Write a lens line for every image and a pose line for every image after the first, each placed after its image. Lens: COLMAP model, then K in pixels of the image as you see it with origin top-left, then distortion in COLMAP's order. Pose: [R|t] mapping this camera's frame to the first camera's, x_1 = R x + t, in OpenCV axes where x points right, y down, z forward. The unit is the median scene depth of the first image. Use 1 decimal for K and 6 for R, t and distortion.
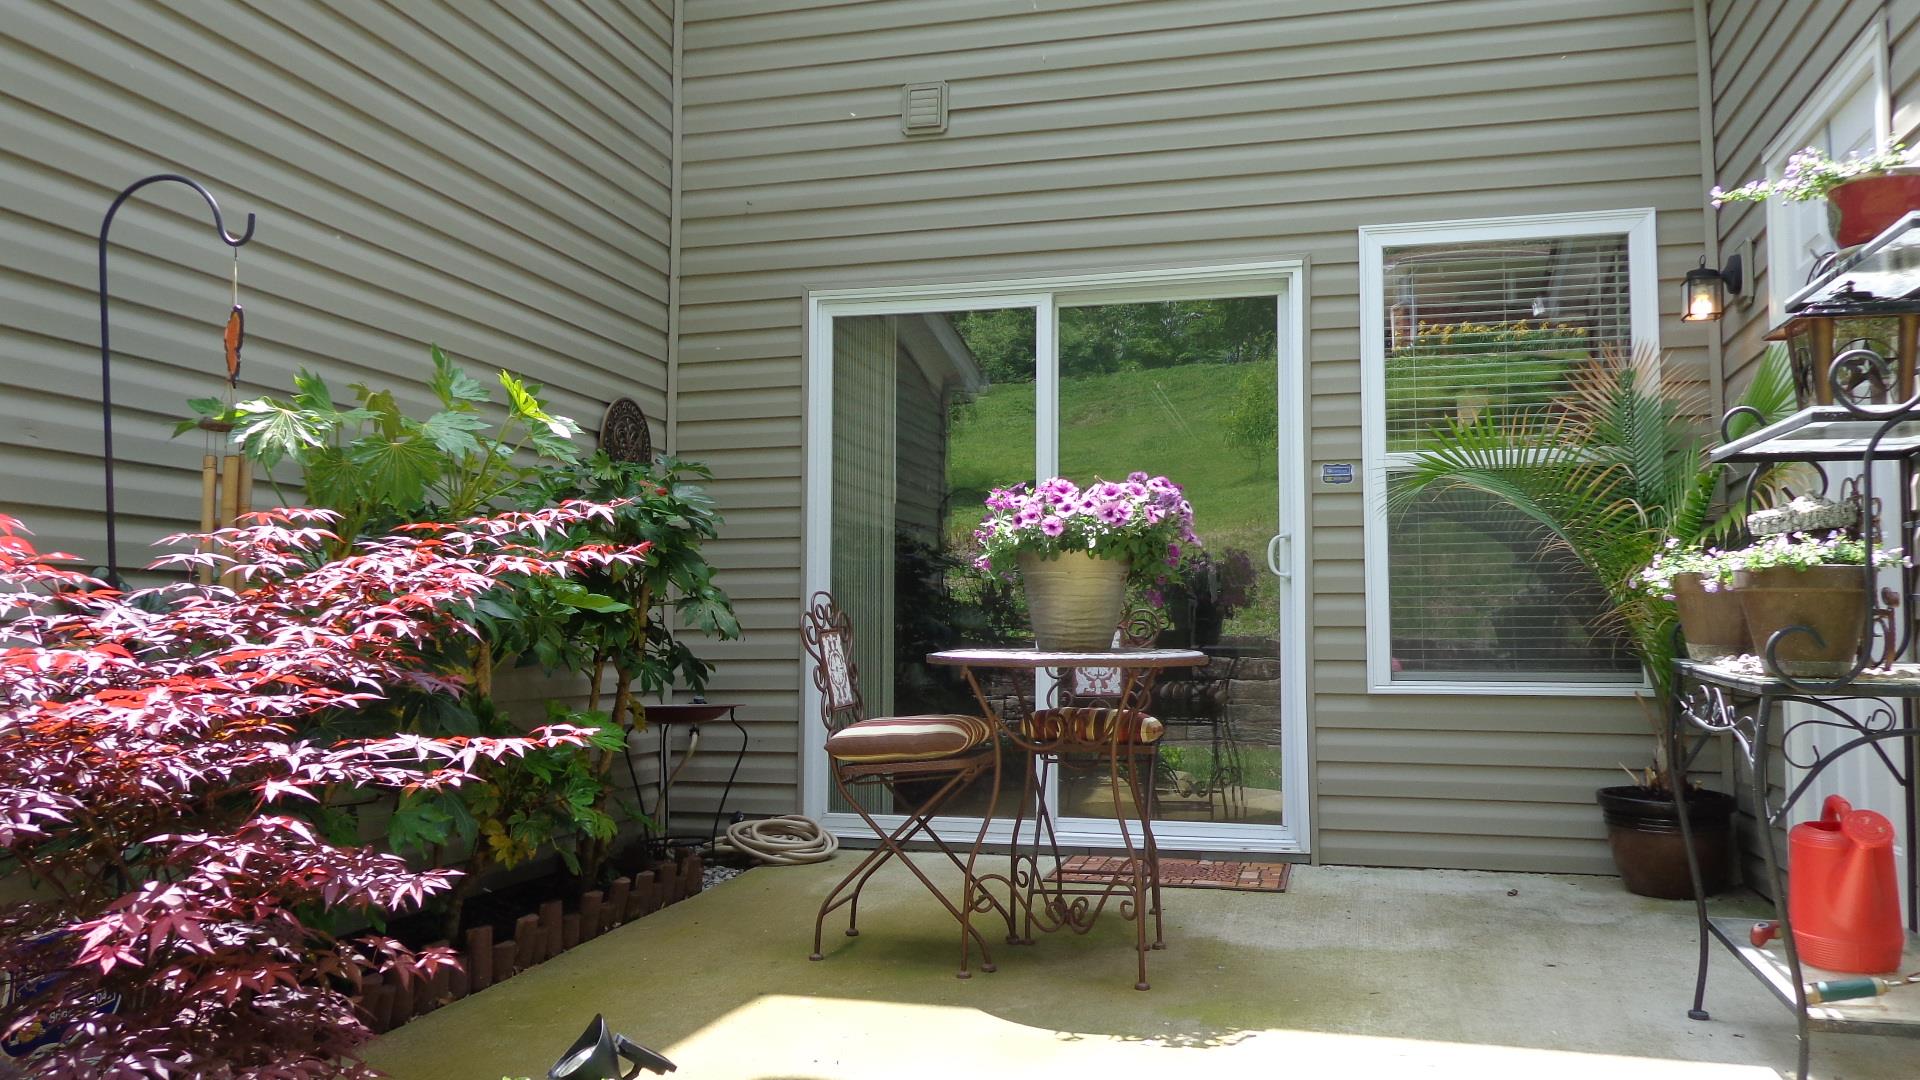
lens RADIAL K [[1407.2, 0, 960.0], [0, 1407.2, 540.0], [0, 0, 1]] dist [-0.001736, 0.054761]
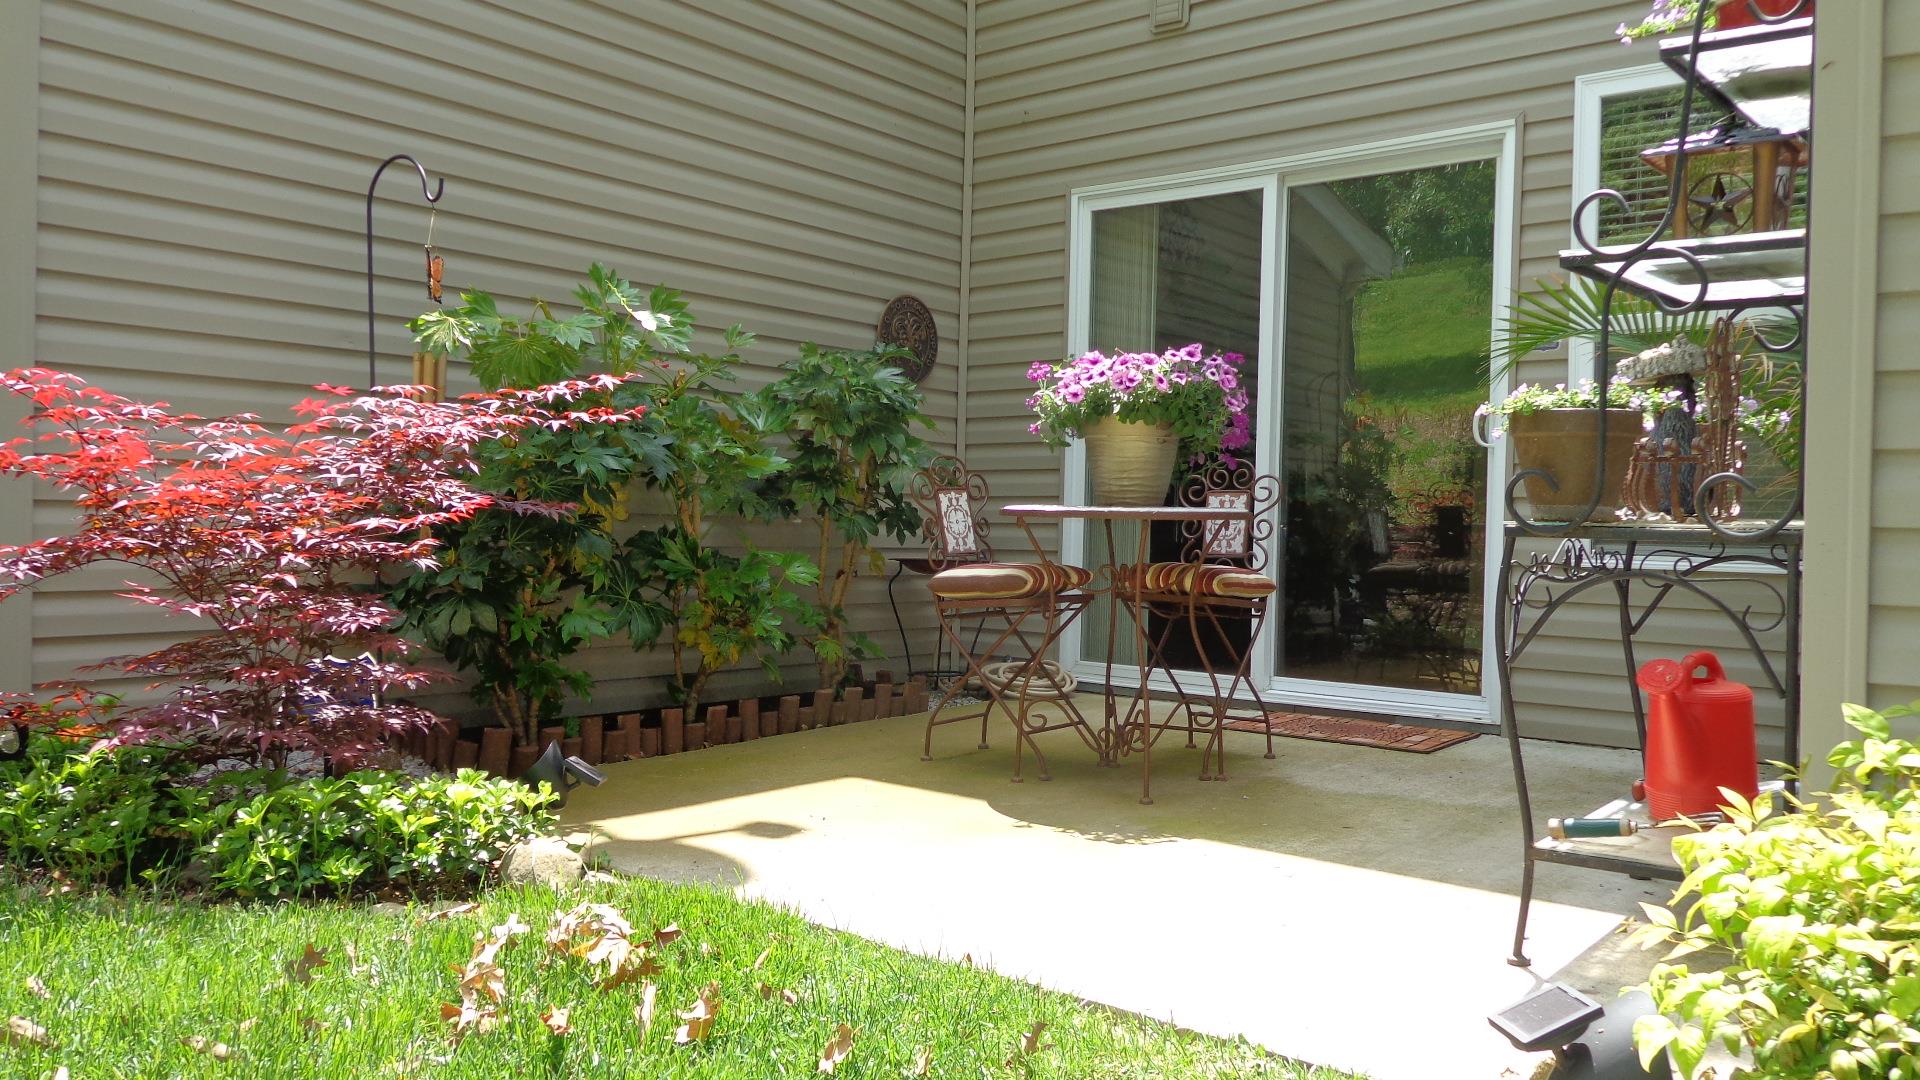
lens RADIAL K [[1365.7, 0, 960.0], [0, 1365.7, 540.0], [0, 0, 1]] dist [-0.005288, 0.005882]
pose [[0.915885, 0.024842, -0.400670, 0.276662], [0.007171, 0.996912, 0.078202, 0.013390], [0.401376, -0.074498, 0.912879, -0.030570]]
